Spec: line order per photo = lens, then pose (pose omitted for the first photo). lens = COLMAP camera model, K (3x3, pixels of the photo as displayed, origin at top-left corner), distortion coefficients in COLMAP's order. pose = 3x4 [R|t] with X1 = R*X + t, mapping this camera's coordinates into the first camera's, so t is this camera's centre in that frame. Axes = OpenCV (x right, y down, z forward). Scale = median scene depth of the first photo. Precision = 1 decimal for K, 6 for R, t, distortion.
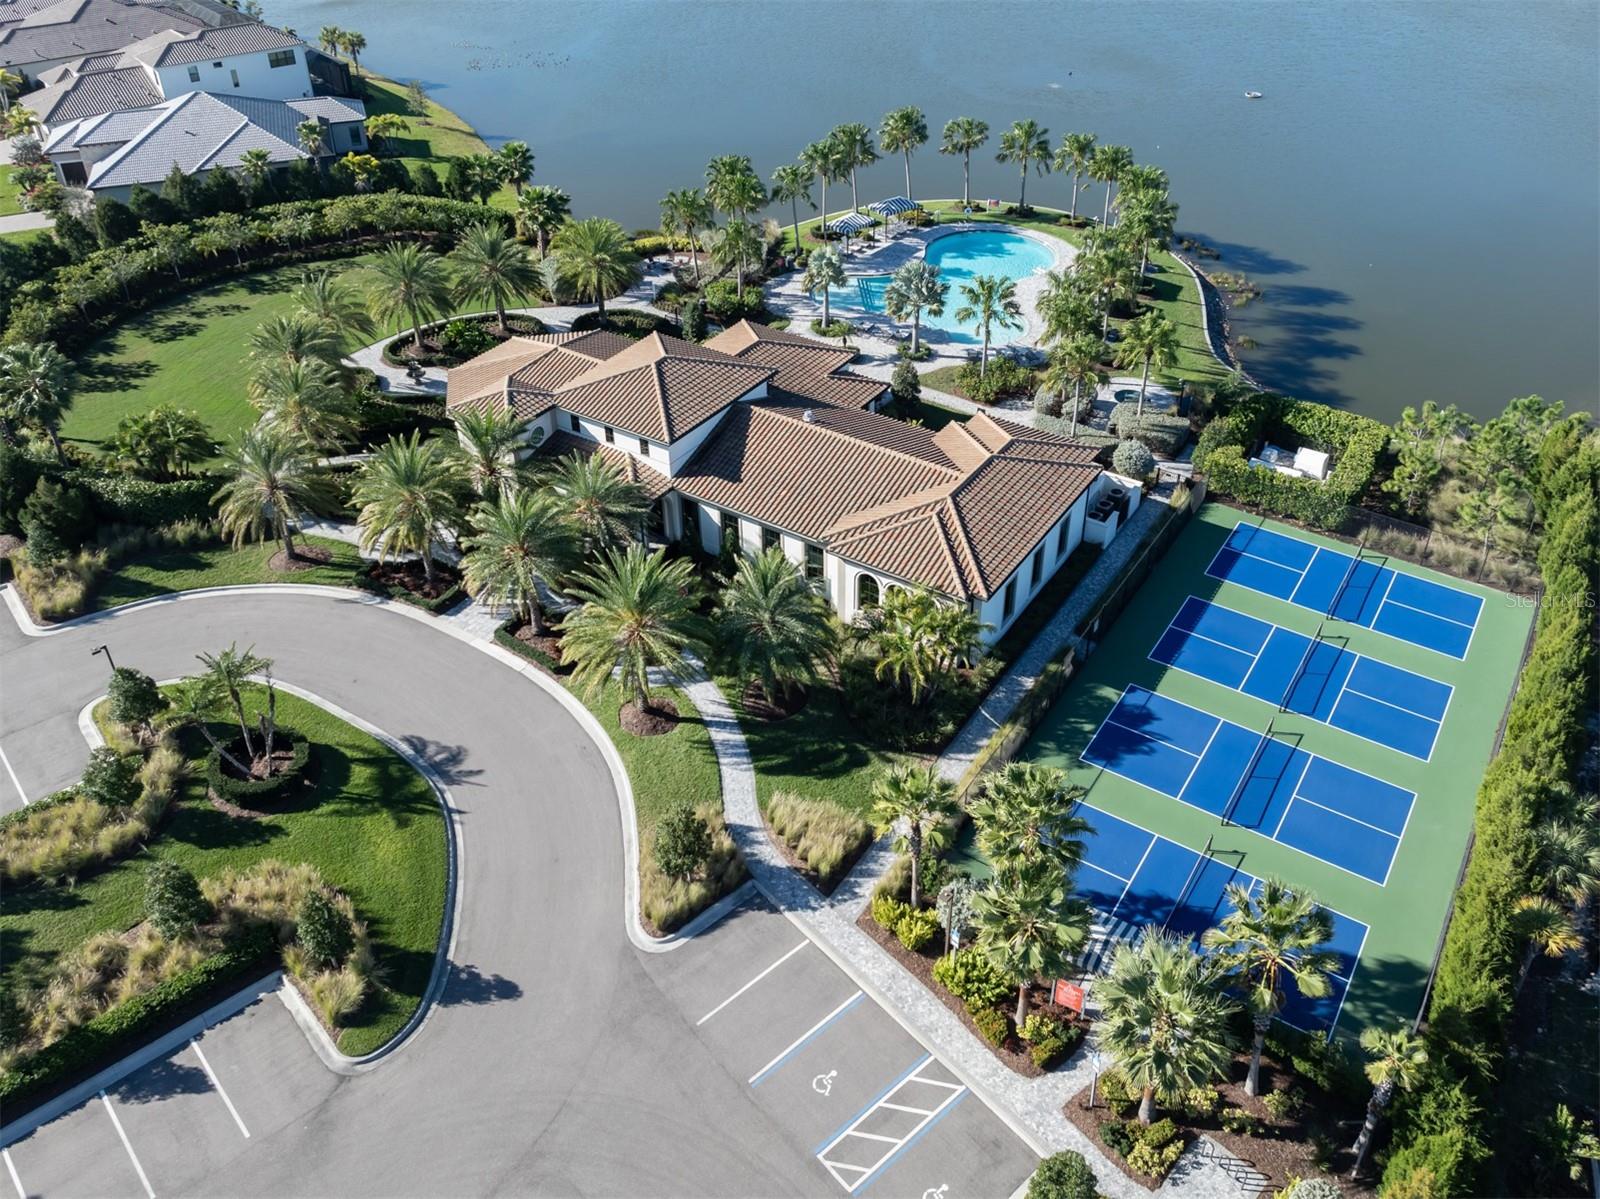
lens RADIAL K [[1286.4, 0, 800.0], [0, 1286.4, 599.5], [0, 0, 1]] dist [-0.005017, -0.001583]
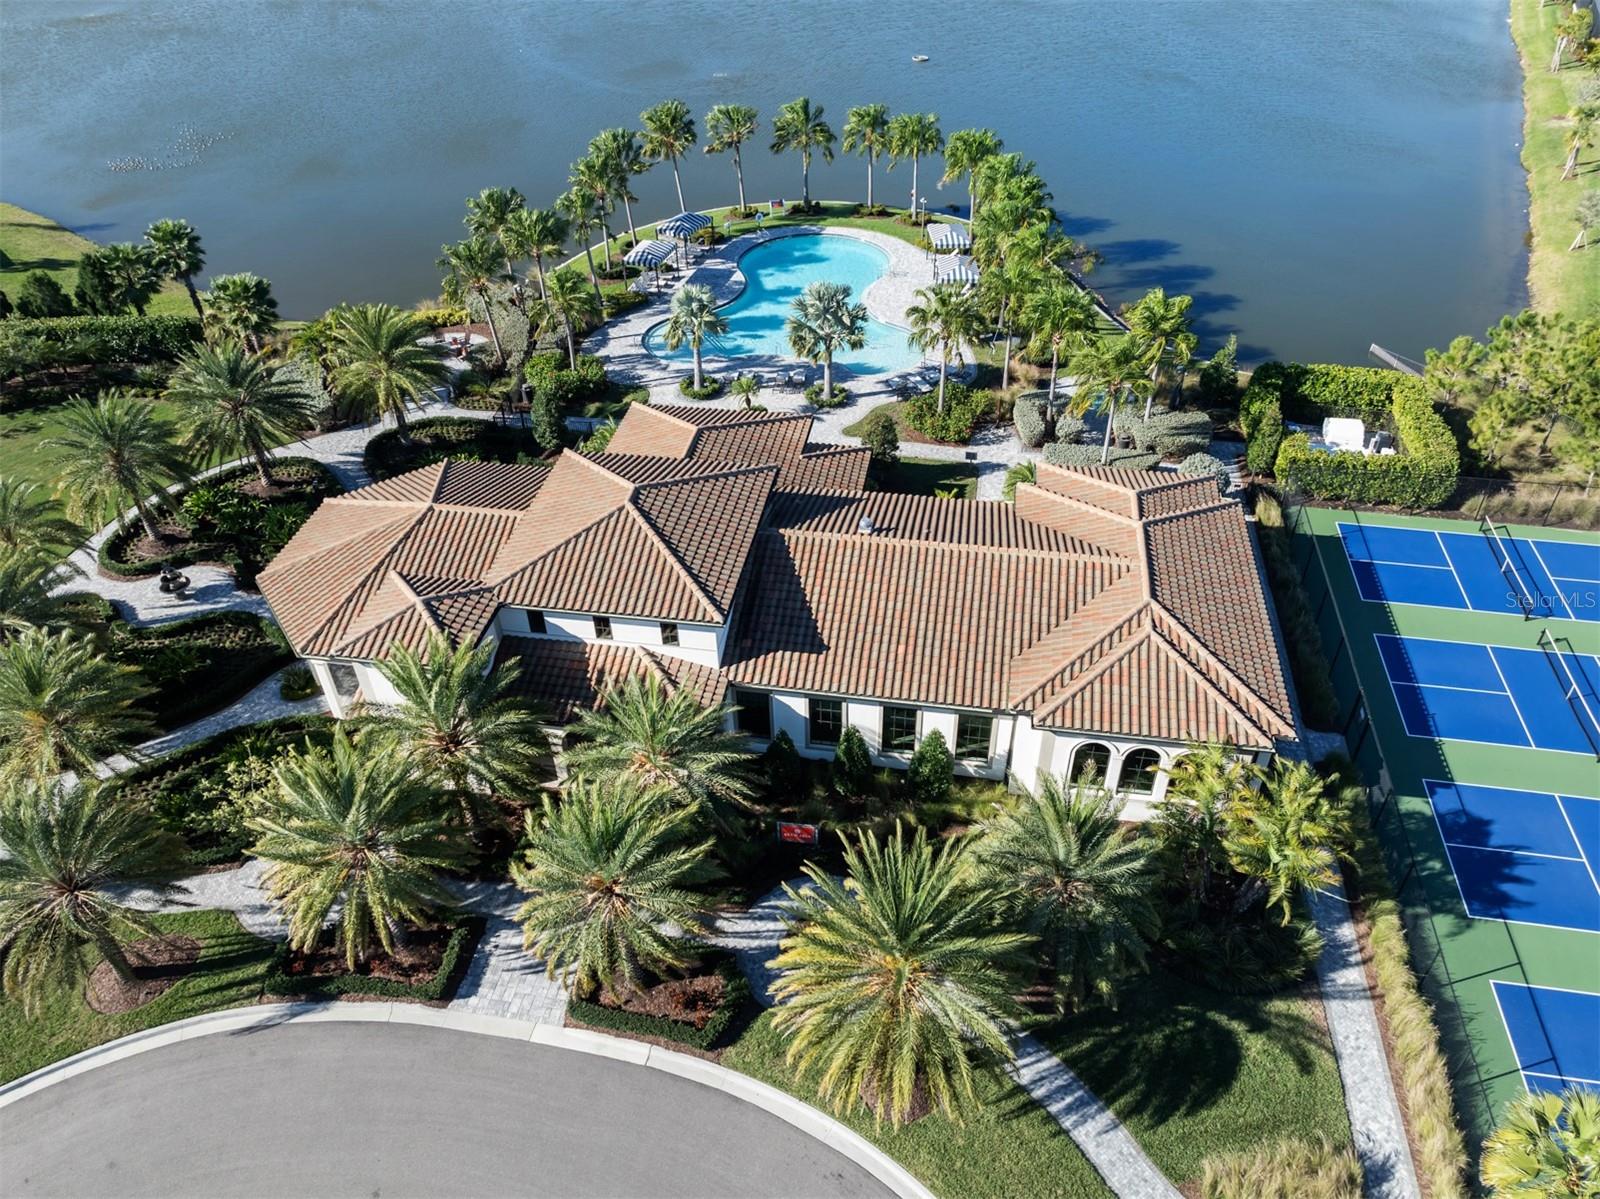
lens RADIAL K [[1156.3, 0, 809.3], [0, 1156.3, 653.7], [0, 0, 1]] dist [-0.006321, -0.000452]
pose [[0.918021, -0.269262, 0.291095, -0.202771], [0.251141, 0.962909, 0.098666, -0.131829], [-0.306865, -0.017472, 0.951593, 0.371236]]
